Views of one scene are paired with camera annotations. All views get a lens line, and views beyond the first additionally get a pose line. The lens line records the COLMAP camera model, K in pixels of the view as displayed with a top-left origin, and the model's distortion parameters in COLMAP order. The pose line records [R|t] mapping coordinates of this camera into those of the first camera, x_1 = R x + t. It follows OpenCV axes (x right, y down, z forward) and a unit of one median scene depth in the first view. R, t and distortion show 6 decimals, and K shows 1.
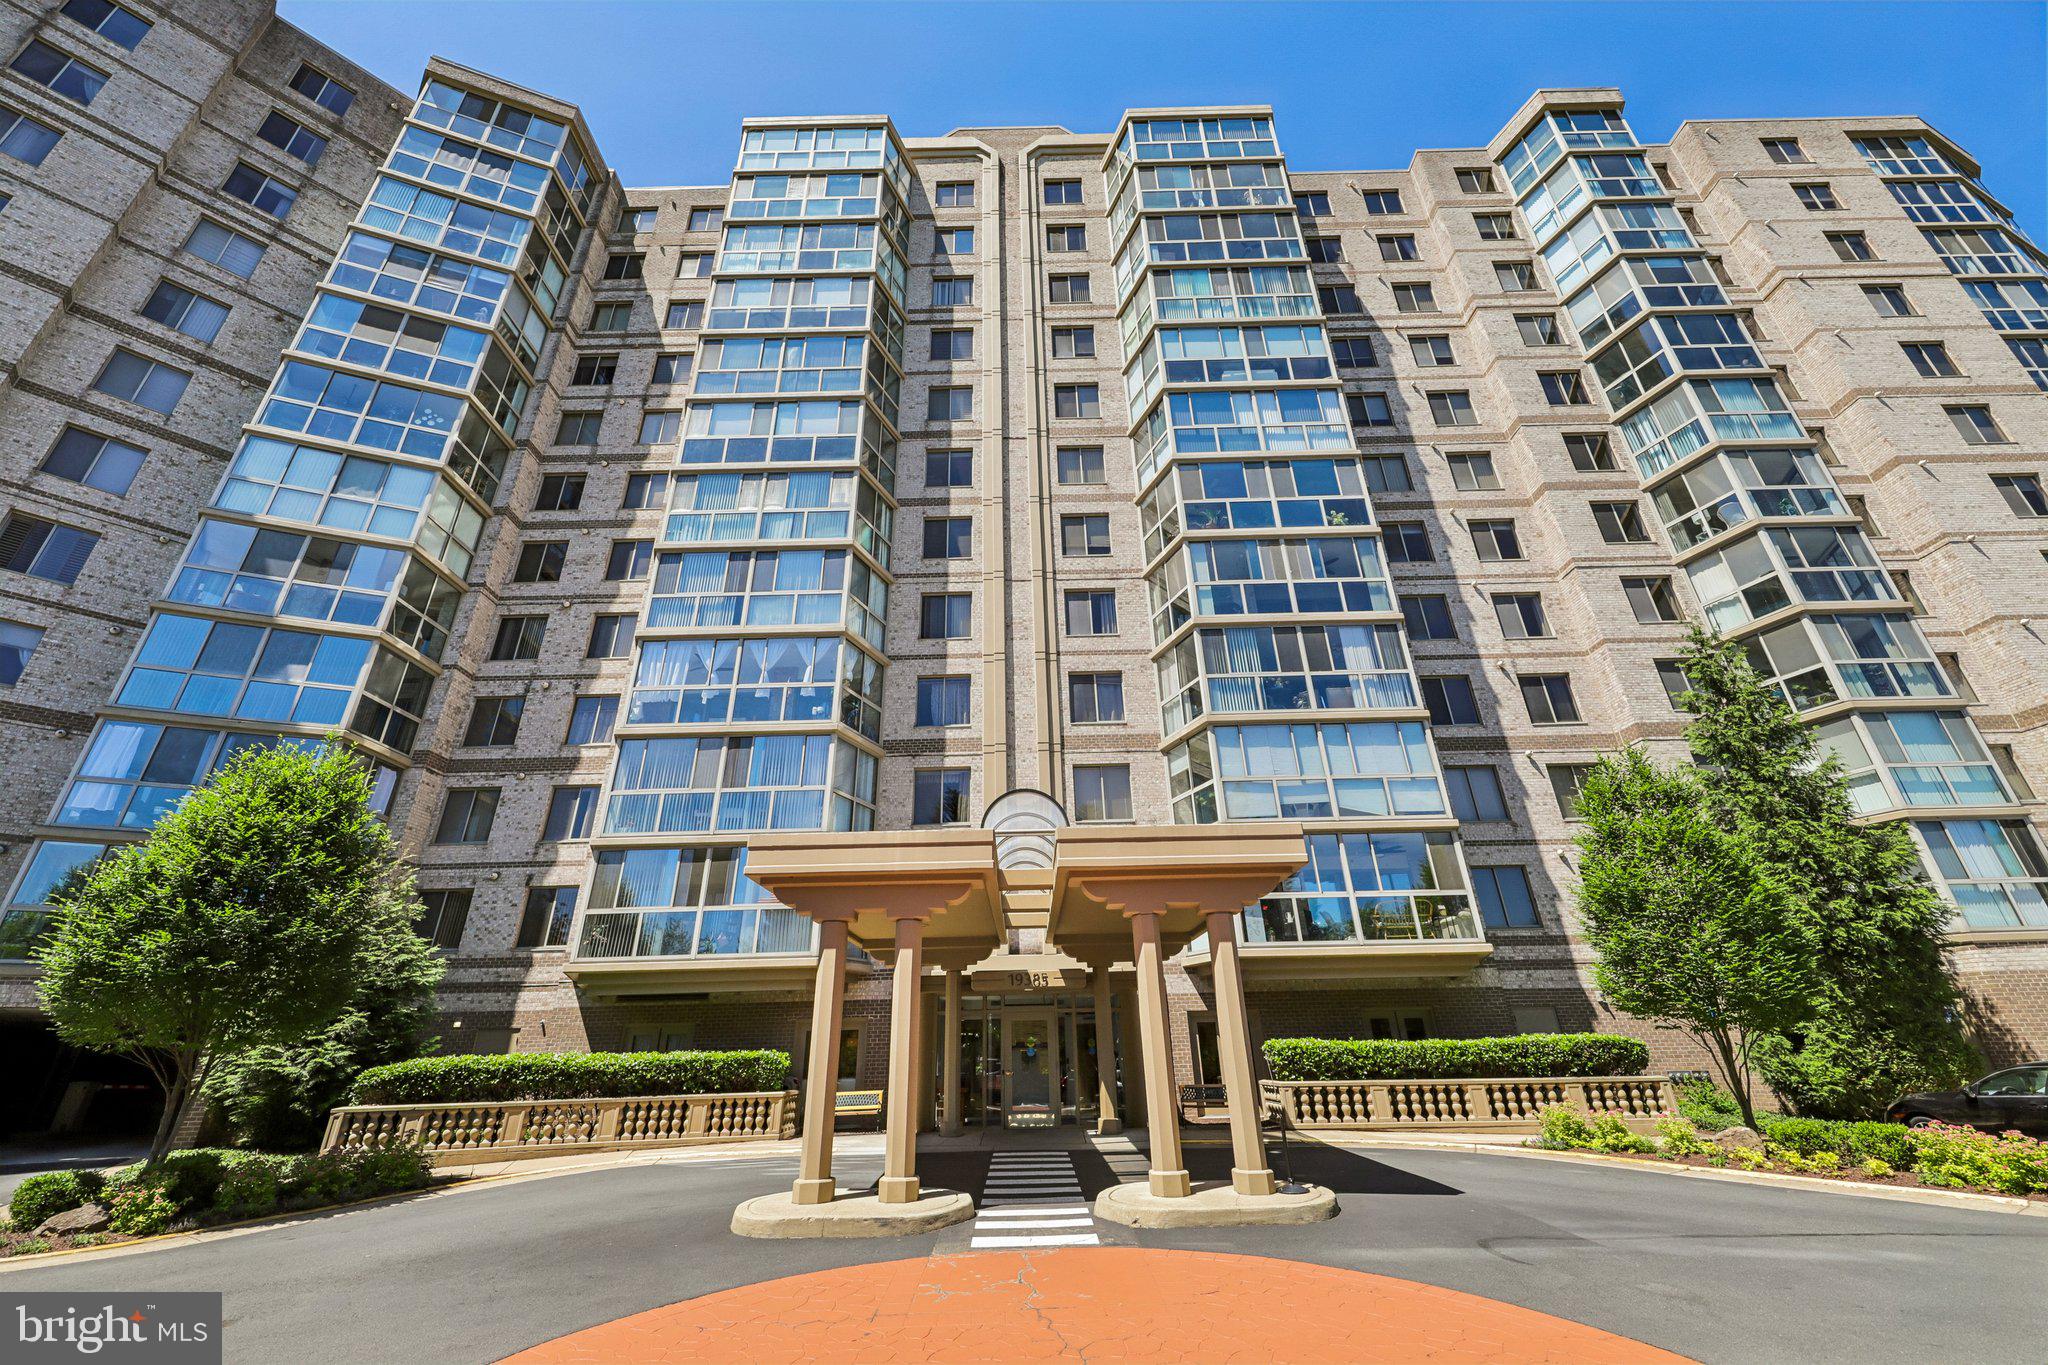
lens RADIAL K [[791.9, 0, 1019.3], [0, 791.9, 680.4], [0, 0, 1]] dist [0.003094, -0.001724]
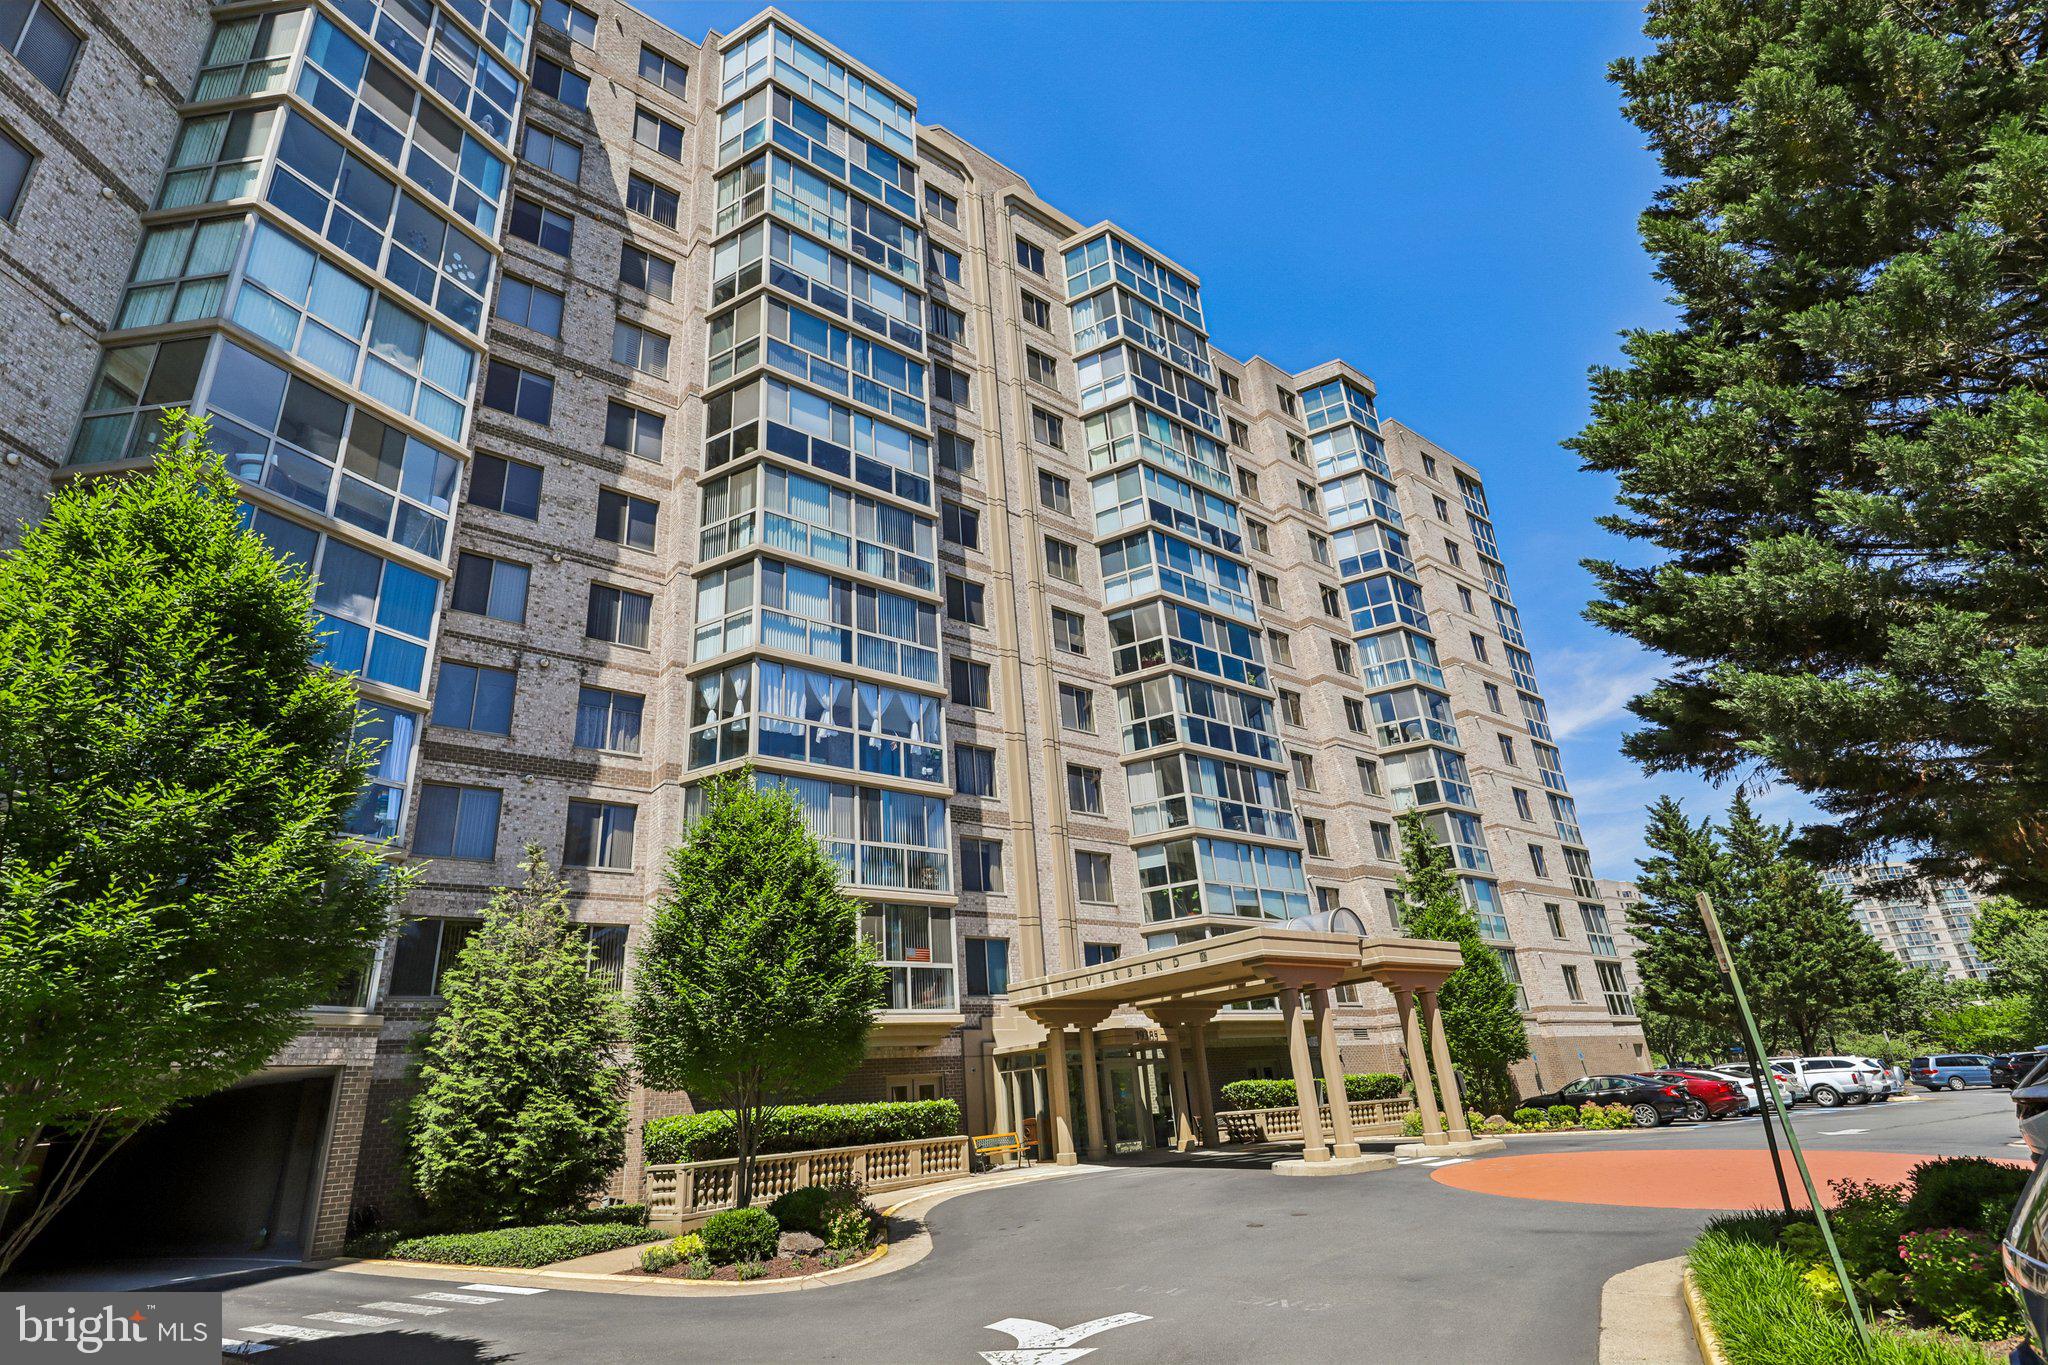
lens RADIAL K [[1030.9, 0, 1021.2], [0, 1030.9, 682.5], [0, 0, 1]] dist [0.006901, 0.000711]
pose [[0.770893, 0.212628, 0.600427, -0.852984], [-0.216801, 0.973945, -0.066549, -0.009267], [-0.598933, -0.078871, 0.796906, -0.094664]]
